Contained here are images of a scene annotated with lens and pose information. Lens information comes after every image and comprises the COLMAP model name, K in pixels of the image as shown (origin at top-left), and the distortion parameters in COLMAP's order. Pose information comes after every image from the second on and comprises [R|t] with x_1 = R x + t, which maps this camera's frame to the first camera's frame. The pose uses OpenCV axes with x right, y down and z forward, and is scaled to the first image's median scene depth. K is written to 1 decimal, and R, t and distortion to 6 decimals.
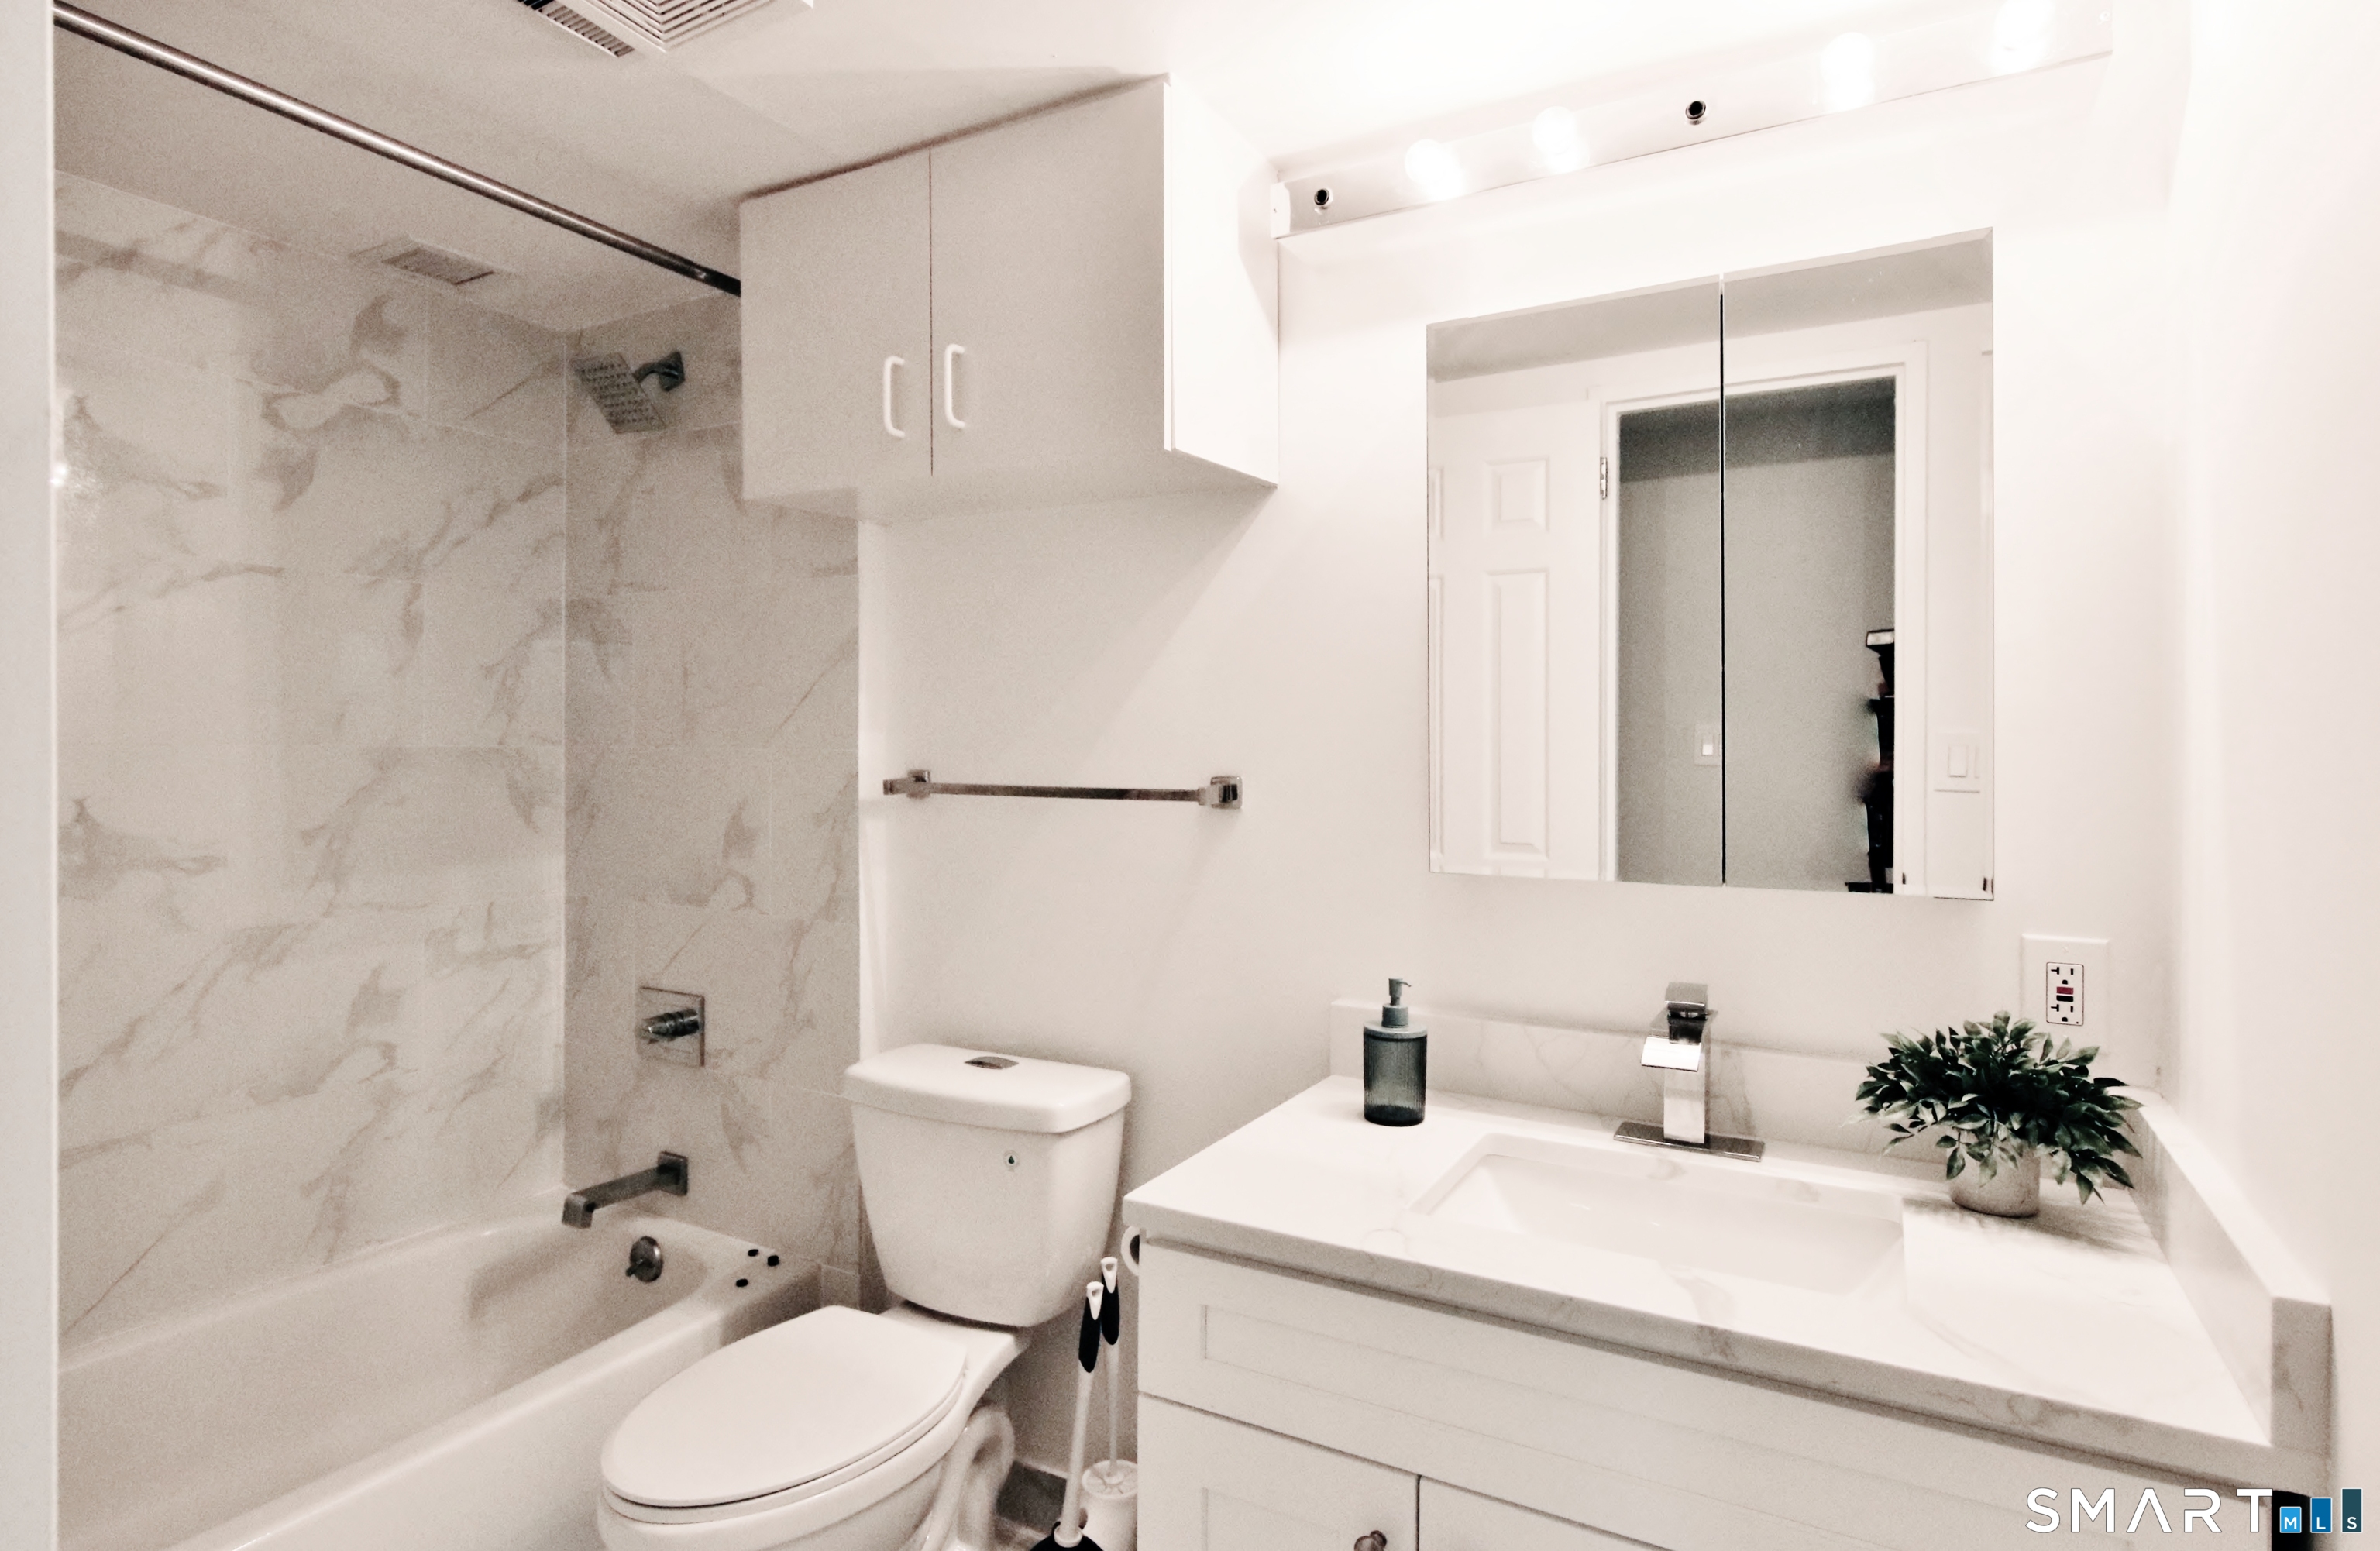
lens RADIAL K [[1252.8, 0, 1188.4], [0, 1252.8, 754.5], [0, 0, 1]] dist [0.003116, 0.000350]
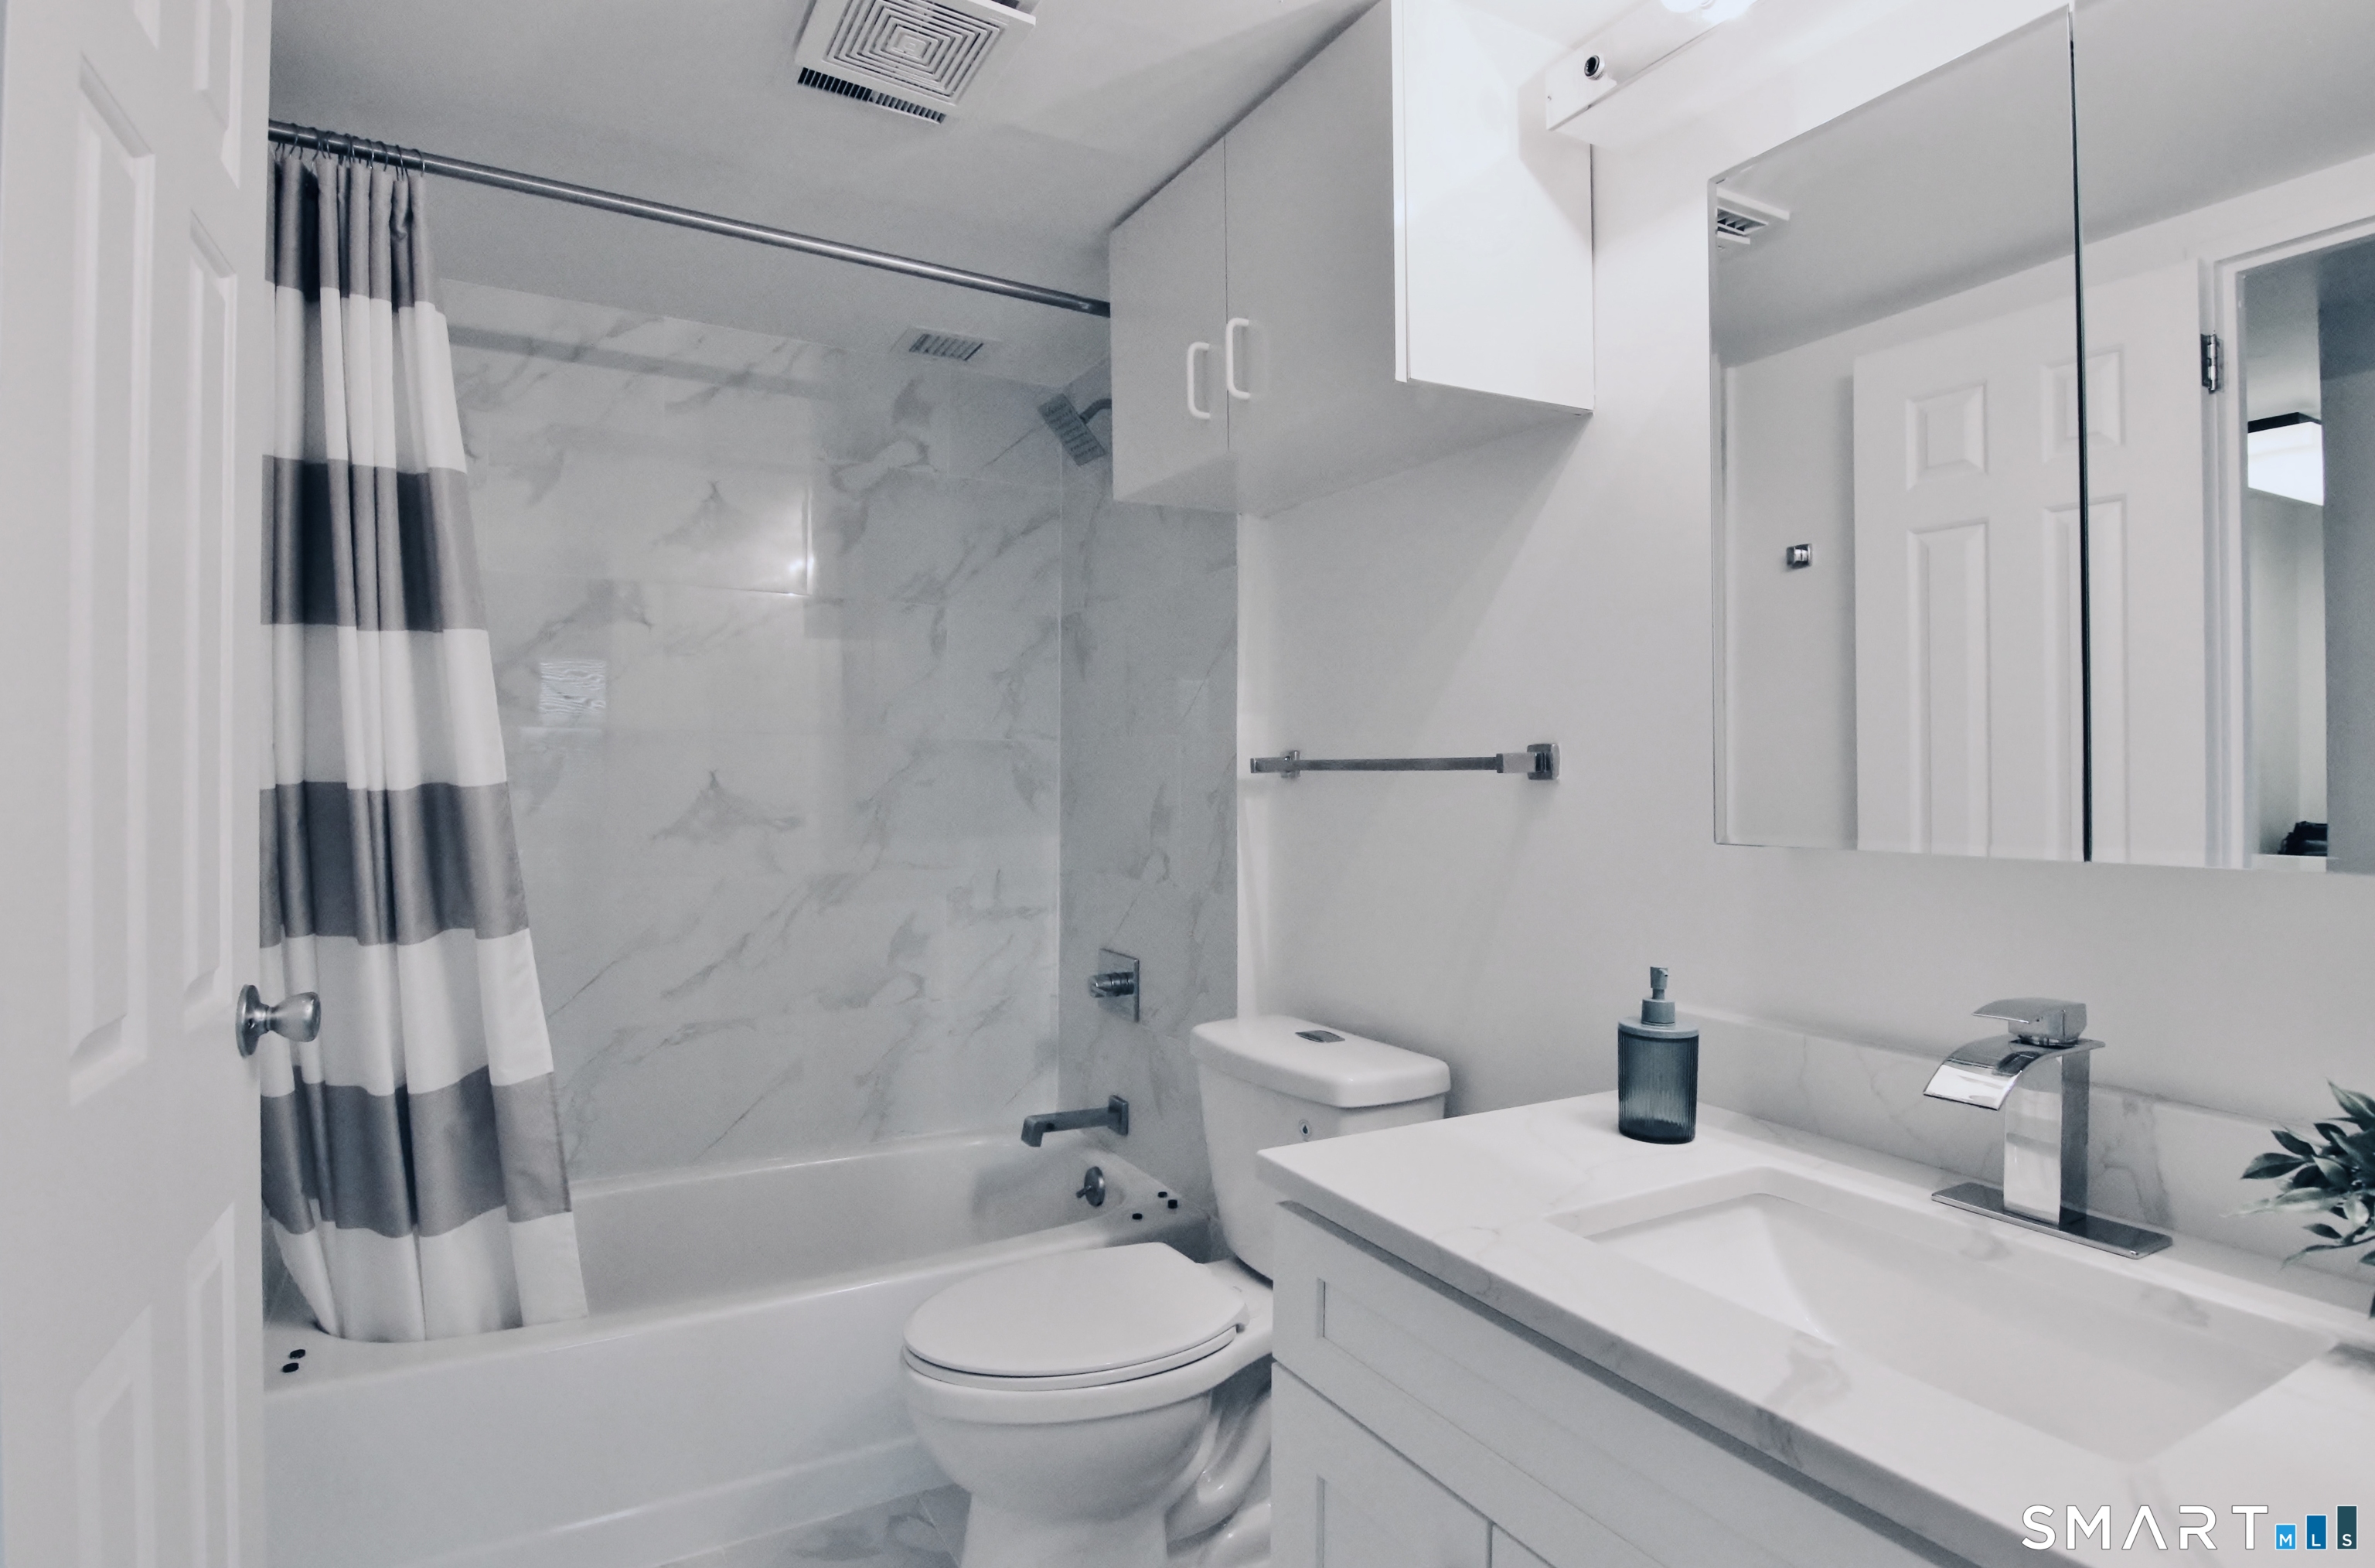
lens RADIAL K [[1221.5, 0, 1187.5], [0, 1221.5, 784.0], [0, 0, 1]] dist [-0.000220, -0.012483]
pose [[0.854720, 0.002866, -0.519081, 0.241937], [-0.006014, 0.999972, -0.004382, 0.046932], [0.519054, 0.006867, 0.854714, 0.105957]]
